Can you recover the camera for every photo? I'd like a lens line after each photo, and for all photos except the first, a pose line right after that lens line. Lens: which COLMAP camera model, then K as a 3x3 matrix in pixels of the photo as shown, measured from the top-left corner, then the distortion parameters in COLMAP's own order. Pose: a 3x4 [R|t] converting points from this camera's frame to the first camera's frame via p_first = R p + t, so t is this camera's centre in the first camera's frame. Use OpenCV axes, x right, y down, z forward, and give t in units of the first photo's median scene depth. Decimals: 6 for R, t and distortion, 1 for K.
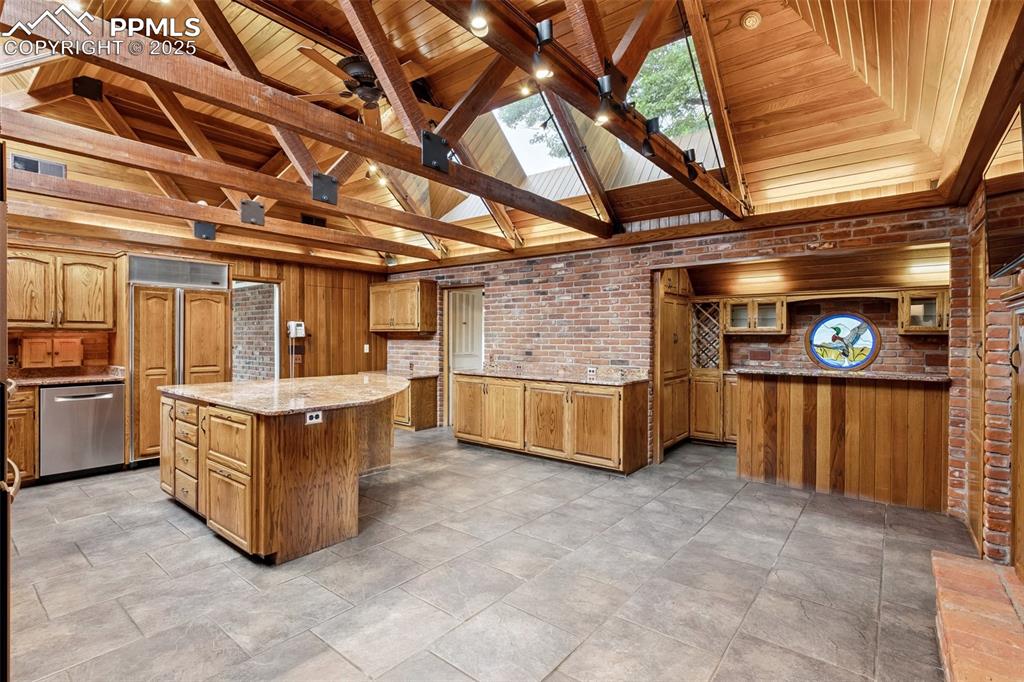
lens RADIAL K [[475.9, 0, 514.3], [0, 475.9, 337.3], [0, 0, 1]] dist [-0.004953, -0.001187]
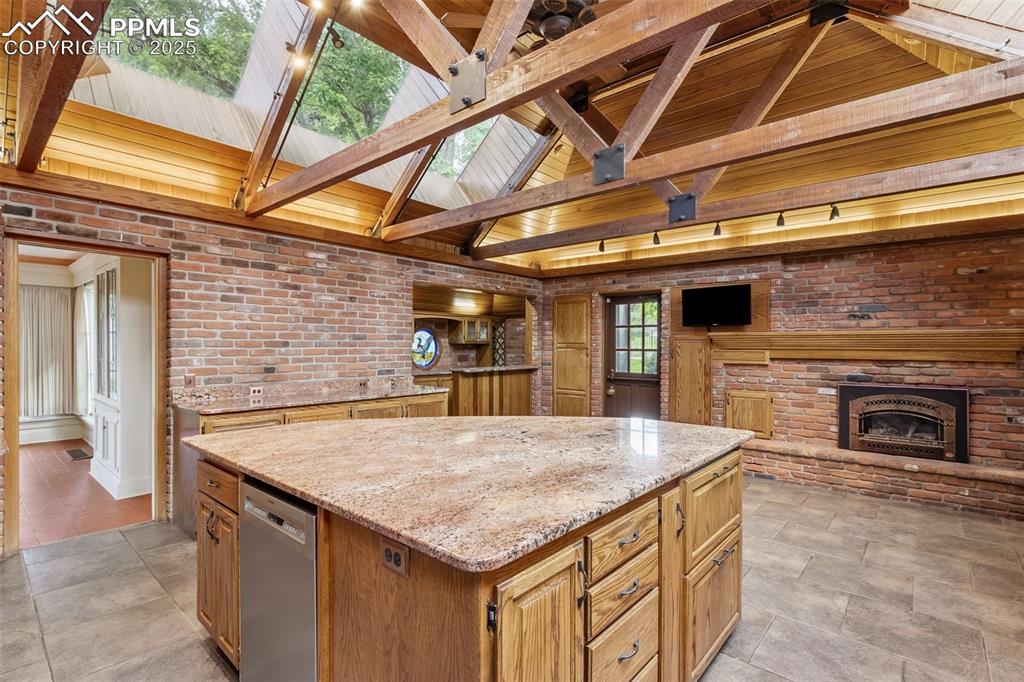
lens RADIAL K [[475.9, 0, 507.6], [0, 475.9, 347.4], [0, 0, 1]] dist [-0.004953, -0.001187]
pose [[0.040173, -0.009077, 0.999152, -0.694408], [0.000352, 0.999959, 0.009071, -0.006031], [-0.999193, -0.000012, 0.040174, 0.664676]]
